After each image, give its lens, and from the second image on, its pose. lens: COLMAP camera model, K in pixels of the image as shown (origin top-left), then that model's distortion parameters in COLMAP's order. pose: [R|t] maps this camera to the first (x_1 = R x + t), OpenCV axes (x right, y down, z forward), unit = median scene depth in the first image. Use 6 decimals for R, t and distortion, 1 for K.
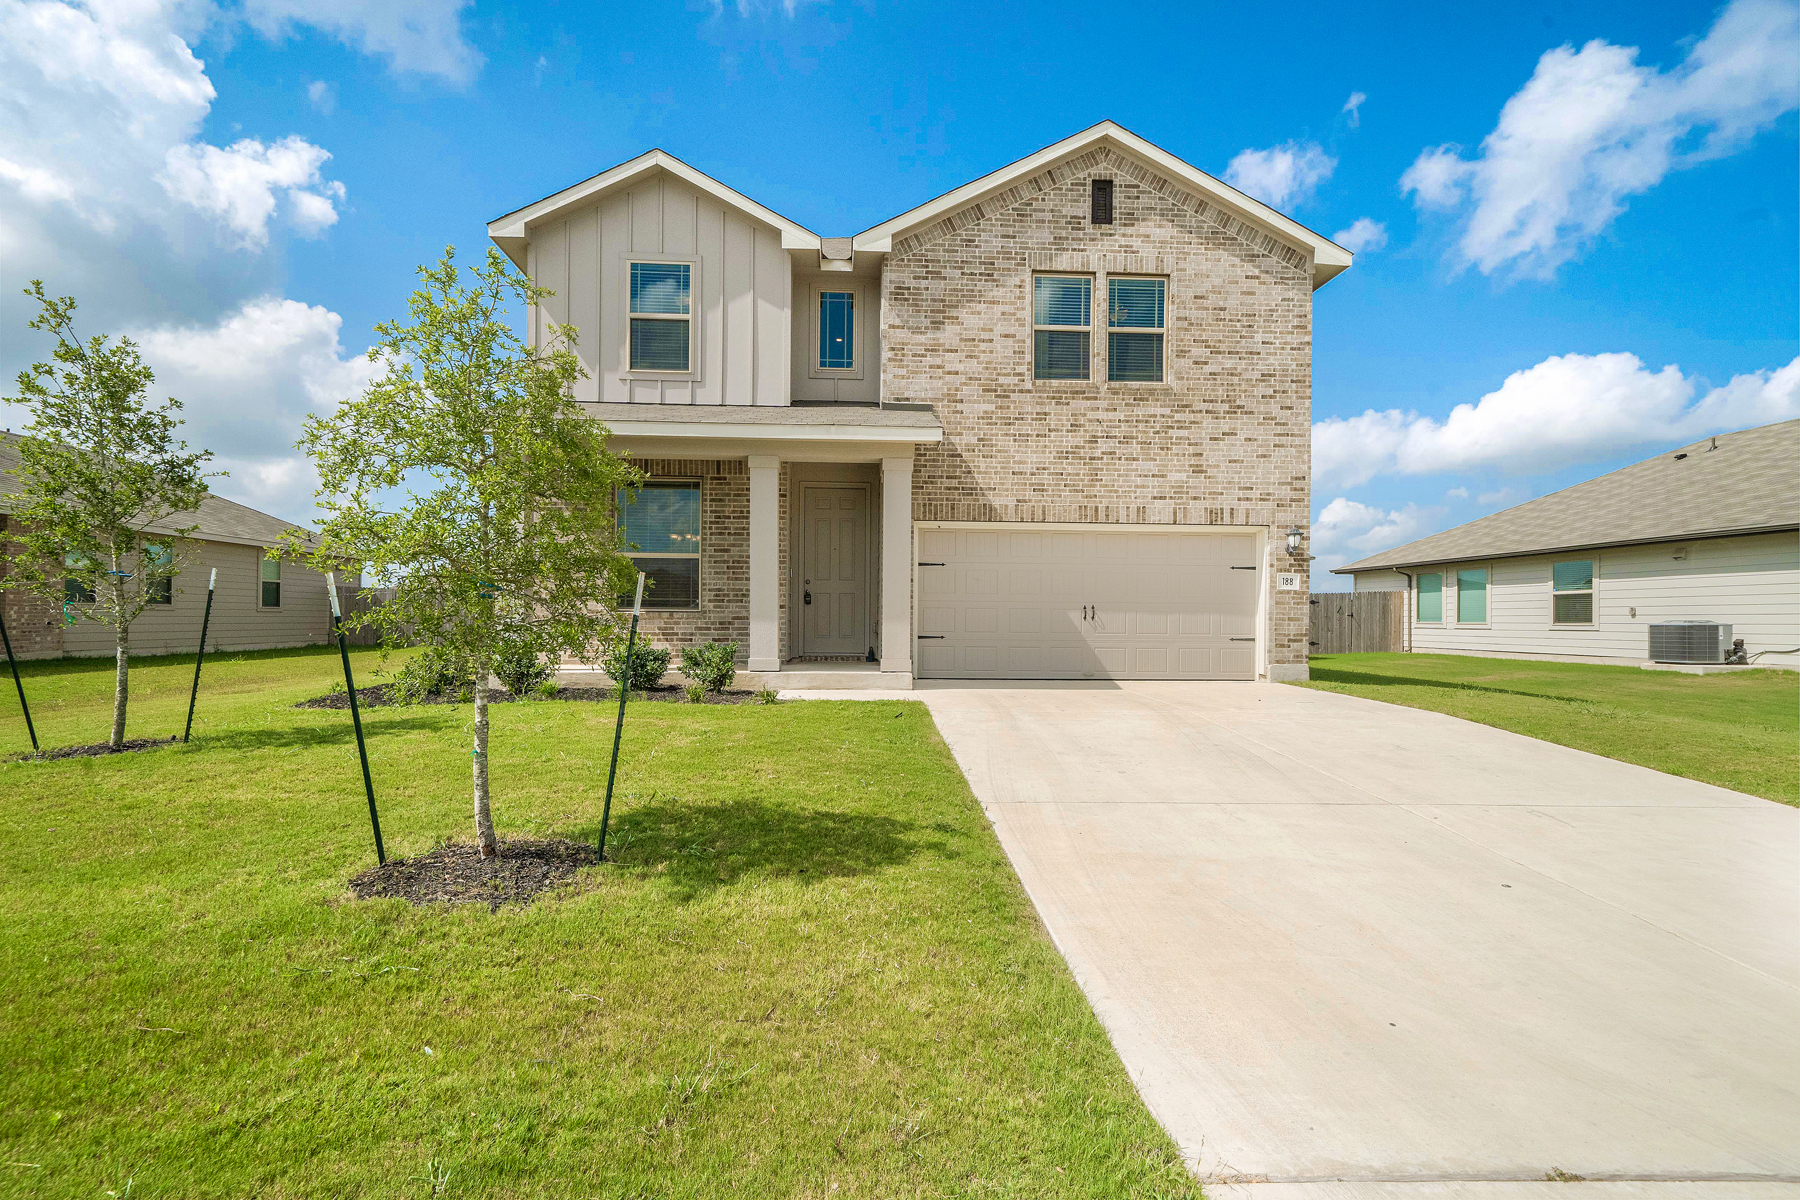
lens RADIAL K [[952.3, 0, 896.8], [0, 952.3, 601.9], [0, 0, 1]] dist [0.027164, 0.001499]
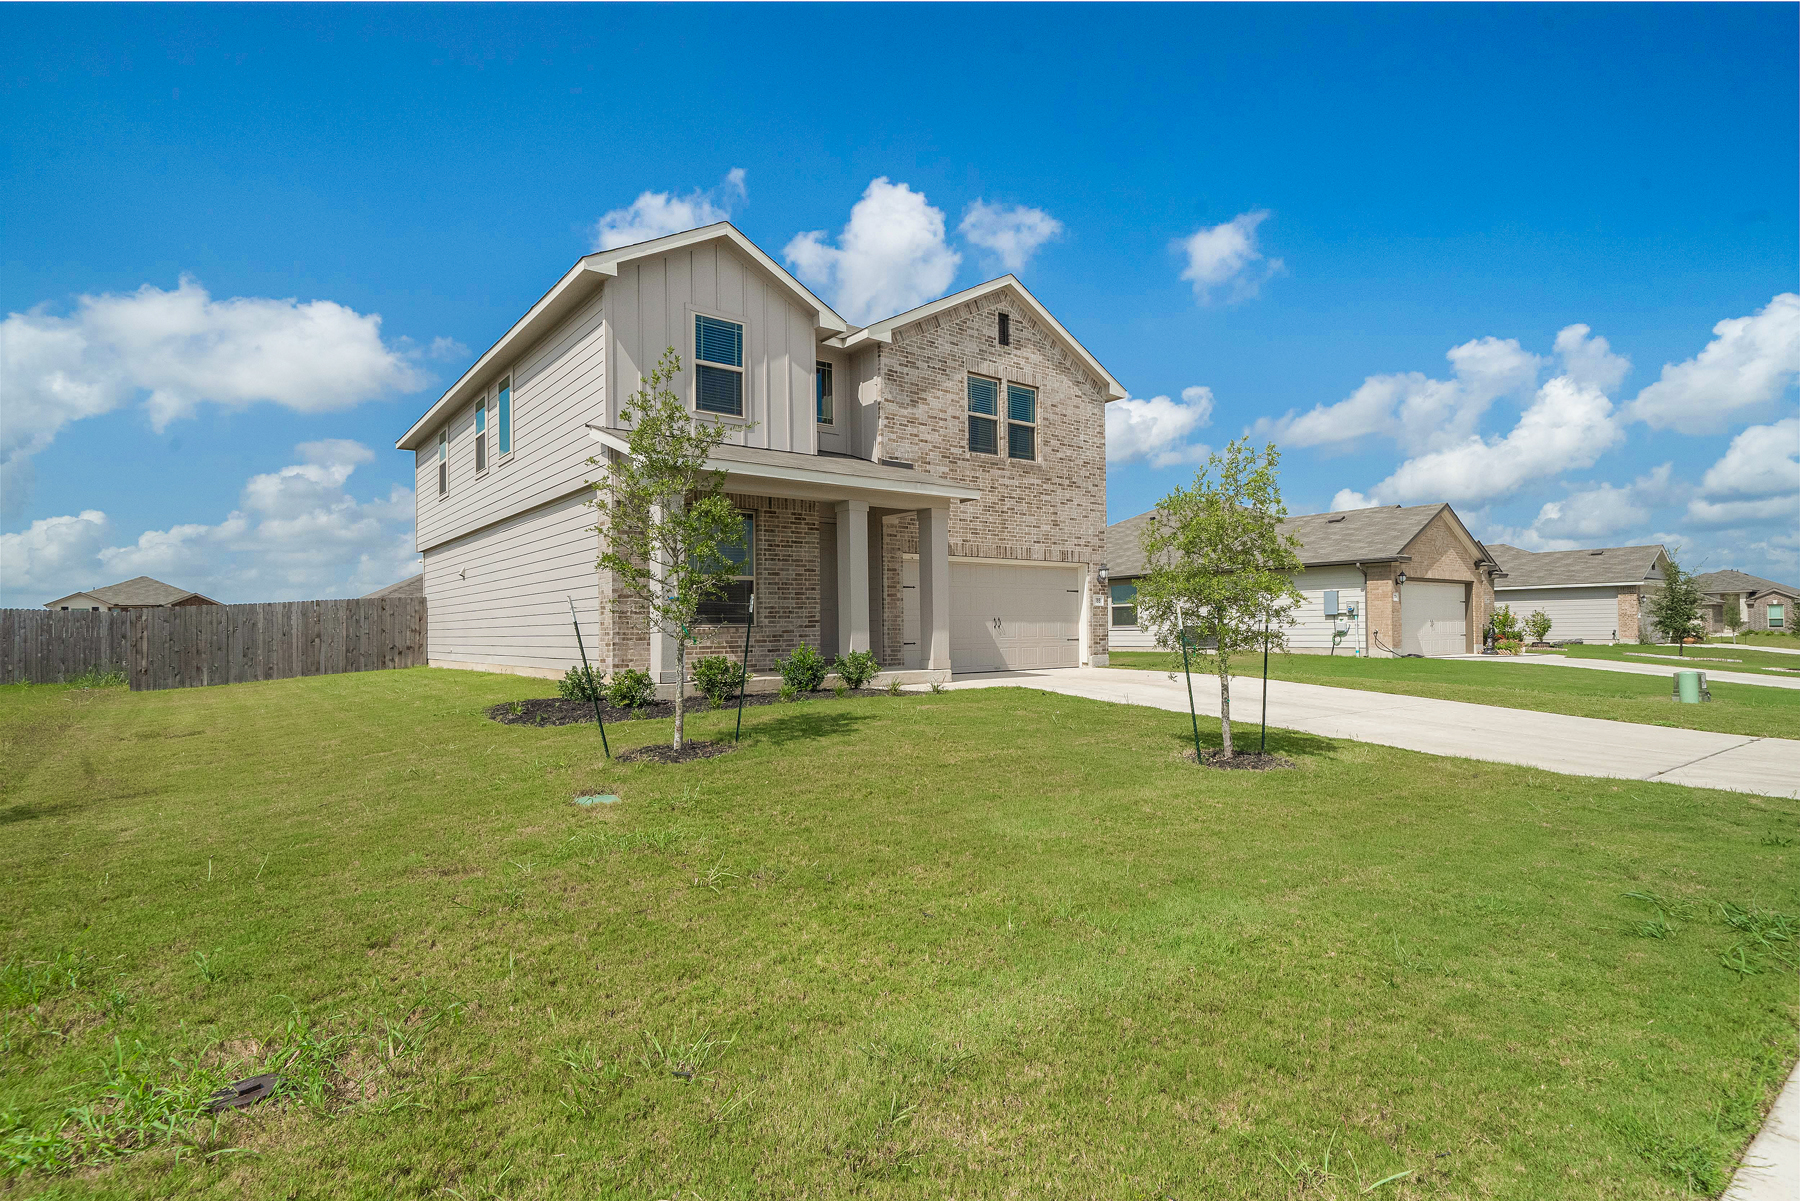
lens RADIAL K [[952.3, 0, 887.9], [0, 952.3, 607.2], [0, 0, 1]] dist [0.027164, 0.001499]
pose [[0.812363, -0.004408, 0.583136, -0.739801], [0.010583, 0.999918, -0.007184, -0.003314], [-0.583056, 0.012008, 0.812343, -0.029932]]
